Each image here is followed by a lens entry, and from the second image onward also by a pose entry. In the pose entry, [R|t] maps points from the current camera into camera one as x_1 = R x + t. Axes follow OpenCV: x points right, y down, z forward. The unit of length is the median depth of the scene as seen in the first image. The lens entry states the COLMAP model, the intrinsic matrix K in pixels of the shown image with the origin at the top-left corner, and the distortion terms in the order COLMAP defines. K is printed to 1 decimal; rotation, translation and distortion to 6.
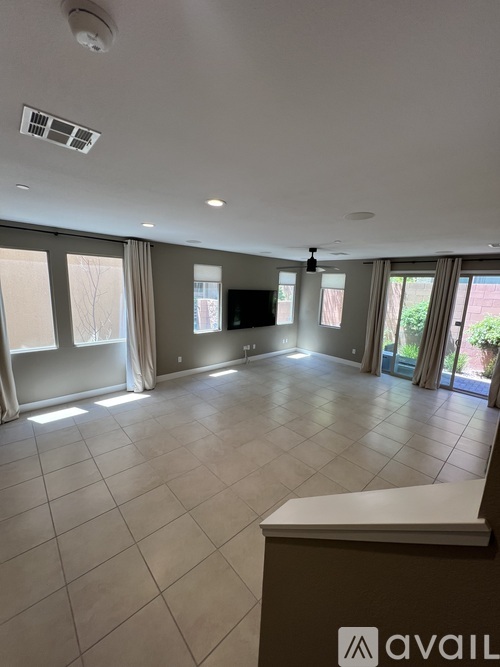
lens RADIAL K [[267.7, 0, 250.6], [0, 267.7, 333.8], [0, 0, 1]] dist [-0.002272, -0.000094]
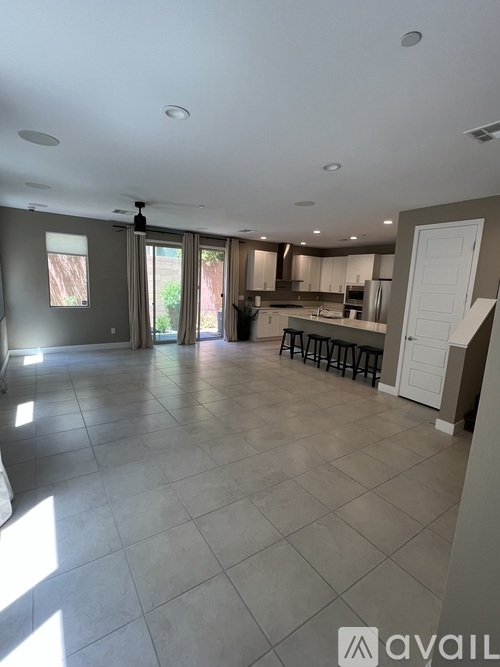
lens RADIAL K [[311.7, 0, 250.0], [0, 311.7, 335.4], [0, 0, 1]] dist [0.004210, 0.000255]
pose [[0.153116, -0.206166, 0.966463, -0.673111], [0.142644, 0.972364, 0.184826, -0.054447], [-0.977859, 0.109560, 0.178293, 0.527085]]
